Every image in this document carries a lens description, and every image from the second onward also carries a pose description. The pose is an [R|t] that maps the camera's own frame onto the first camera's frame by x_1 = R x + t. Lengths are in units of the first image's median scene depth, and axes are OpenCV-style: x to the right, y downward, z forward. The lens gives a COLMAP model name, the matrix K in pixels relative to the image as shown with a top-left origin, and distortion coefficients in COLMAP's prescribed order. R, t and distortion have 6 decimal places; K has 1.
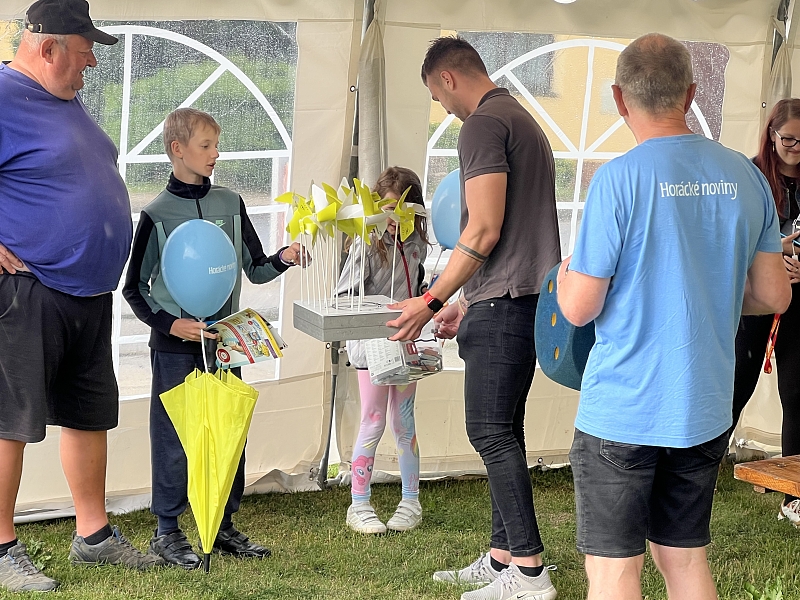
lens RADIAL K [[2267.3, 0, 400.0], [0, 2267.3, 300.0], [0, 0, 1]] dist [-0.163651, 8.841658]
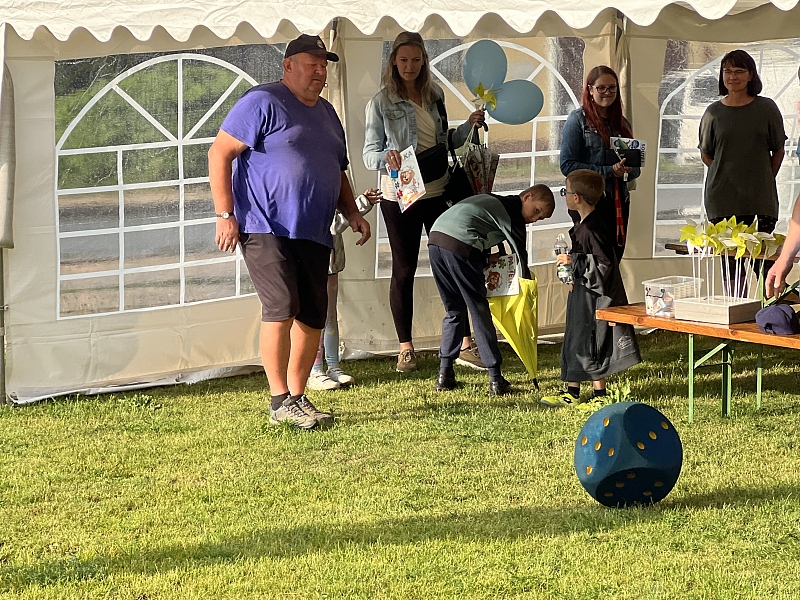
lens RADIAL K [[2764.5, 0, 400.0], [0, 2764.5, 300.0], [0, 0, 1]] dist [-0.111074, 17.169171]
pose [[0.996613, -0.067155, 0.047456, -0.070812], [0.067674, 0.997663, -0.009413, 0.067454], [-0.046713, 0.012592, 0.998829, -0.815295]]
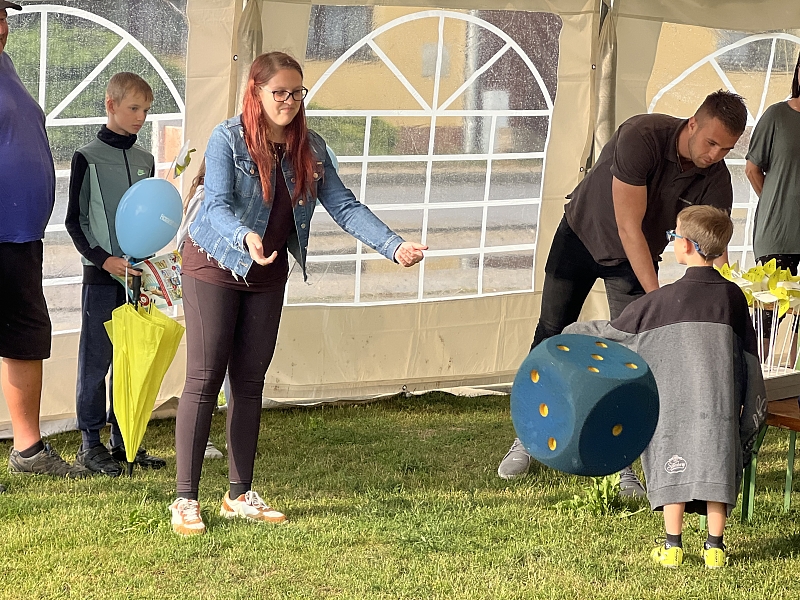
lens RADIAL K [[2764.5, 0, 400.0], [0, 2764.5, 300.0], [0, 0, 1]] dist [-0.111074, 17.169171]
pose [[0.995865, -0.022291, 0.088063, -0.067006], [0.022300, 0.999751, 0.000881, 0.029702], [-0.088061, 0.001087, 0.996115, -0.404039]]
